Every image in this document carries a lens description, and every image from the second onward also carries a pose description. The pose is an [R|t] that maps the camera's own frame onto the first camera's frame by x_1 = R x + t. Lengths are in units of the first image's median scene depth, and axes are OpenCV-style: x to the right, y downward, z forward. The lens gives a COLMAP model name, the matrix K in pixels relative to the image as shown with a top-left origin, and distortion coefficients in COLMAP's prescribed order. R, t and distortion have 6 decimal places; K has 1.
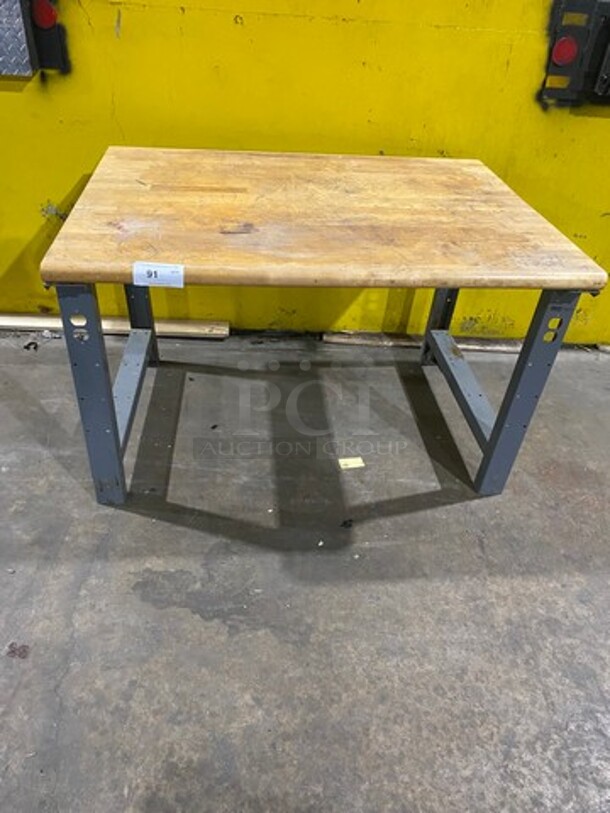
lens RADIAL K [[592.8, 0, 305.0], [0, 592.8, 406.5], [0, 0, 1]] dist [0.026027, -0.002830]
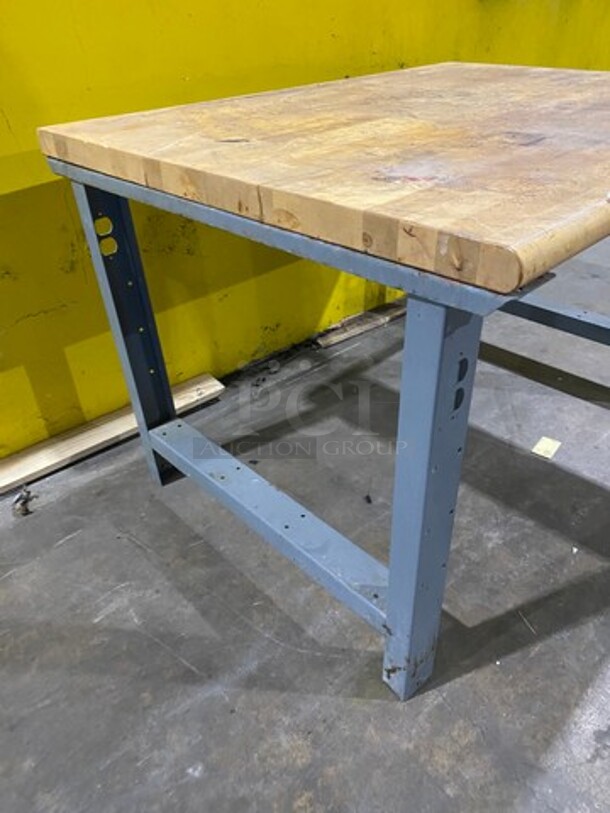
lens RADIAL K [[605.5, 0, 305.0], [0, 605.5, 406.5], [0, 0, 1]] dist [0.014623, -0.000521]
pose [[0.773961, -0.421931, 0.472184, -0.559710], [0.438822, 0.894966, 0.080440, -0.166476], [-0.456529, 0.144948, 0.877822, 0.494174]]
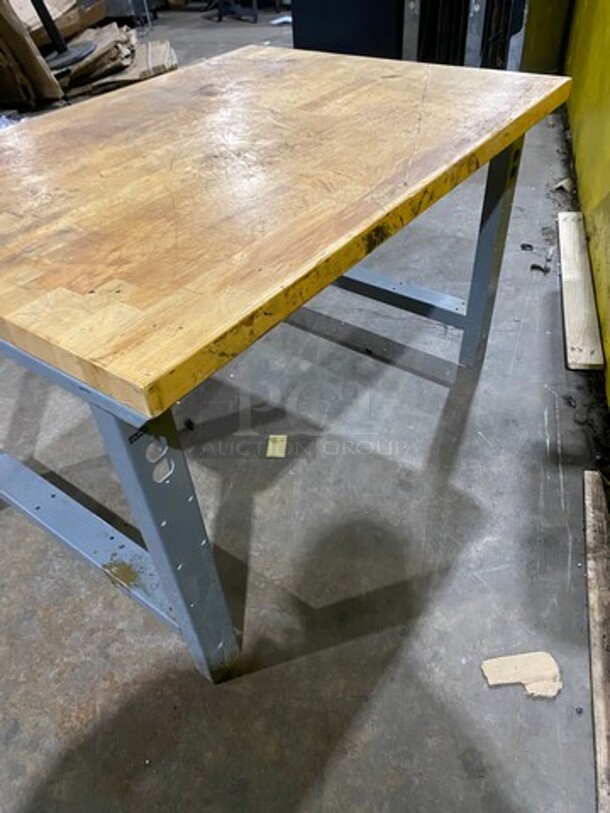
lens RADIAL K [[619.1, 0, 305.0], [0, 619.1, 406.5], [0, 0, 1]] dist [0.024147, -0.008901]
pose [[-0.672004, 0.472457, -0.570258, 0.490373], [-0.432039, 0.375298, 0.820057, -0.819080], [0.601459, 0.797456, -0.048082, 1.270323]]
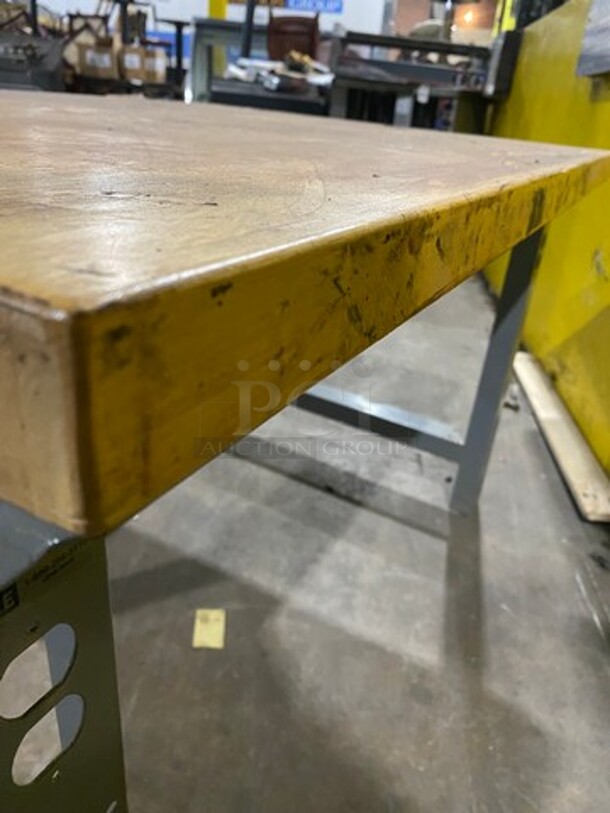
lens RADIAL K [[628.0, 0, 314.7], [0, 628.0, 407.9], [0, 0, 1]] dist [0.010812, -0.001572]
pose [[-0.538380, 0.272618, -0.797387, 0.380533], [-0.603241, 0.536038, 0.590562, -0.538515], [0.588427, 0.798964, -0.124138, 1.213803]]
